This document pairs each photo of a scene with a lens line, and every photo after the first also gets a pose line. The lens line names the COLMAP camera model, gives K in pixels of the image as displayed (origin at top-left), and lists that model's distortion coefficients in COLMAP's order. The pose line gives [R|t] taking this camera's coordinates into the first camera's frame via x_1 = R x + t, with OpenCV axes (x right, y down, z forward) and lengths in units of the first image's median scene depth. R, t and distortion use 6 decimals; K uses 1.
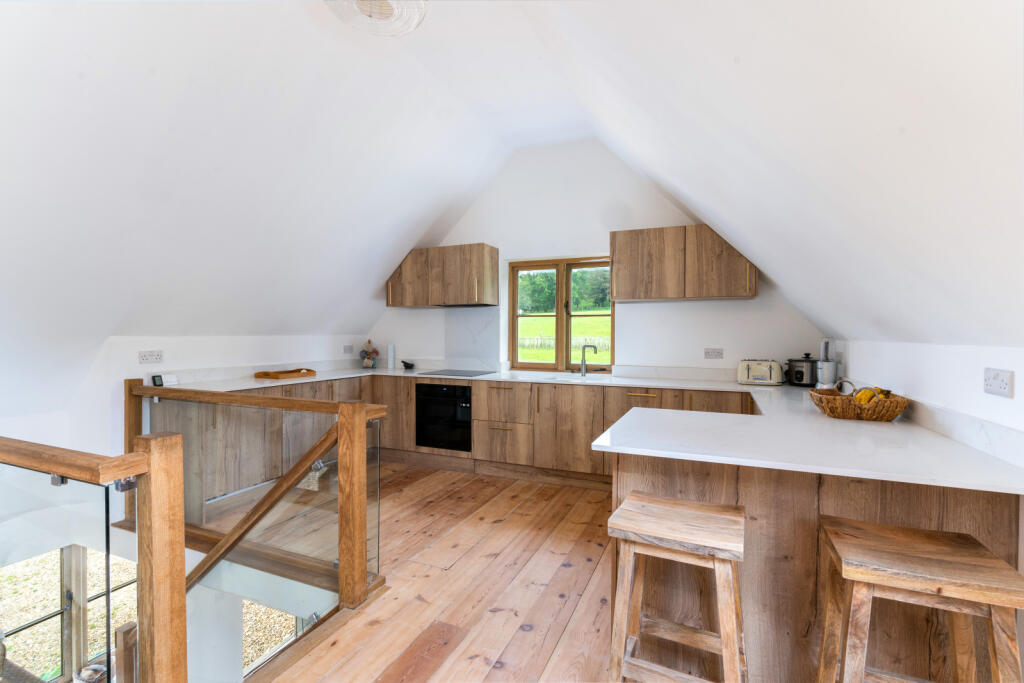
lens RADIAL K [[472.3, 0, 508.8], [0, 472.3, 341.2], [0, 0, 1]] dist [0.001722, -0.000088]
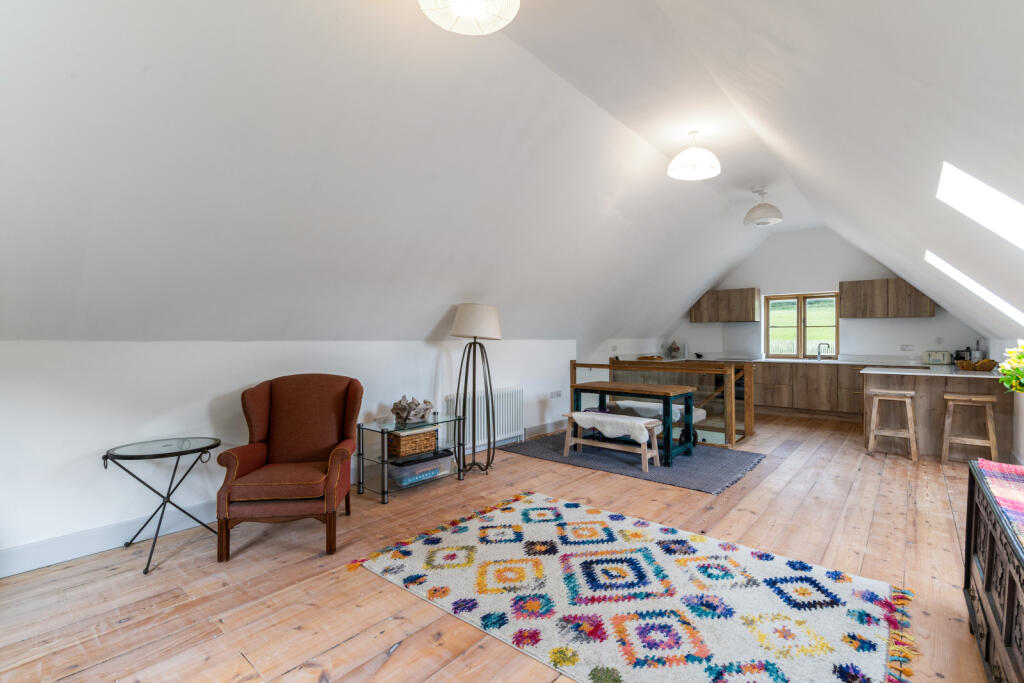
lens RADIAL K [[472.3, 0, 514.7], [0, 472.3, 342.3], [0, 0, 1]] dist [0.001722, -0.000088]
pose [[0.958174, -0.002127, -0.286178, -0.478256], [-0.000955, 0.999943, -0.010630, 0.026719], [0.286185, 0.010459, 0.958117, -1.144812]]
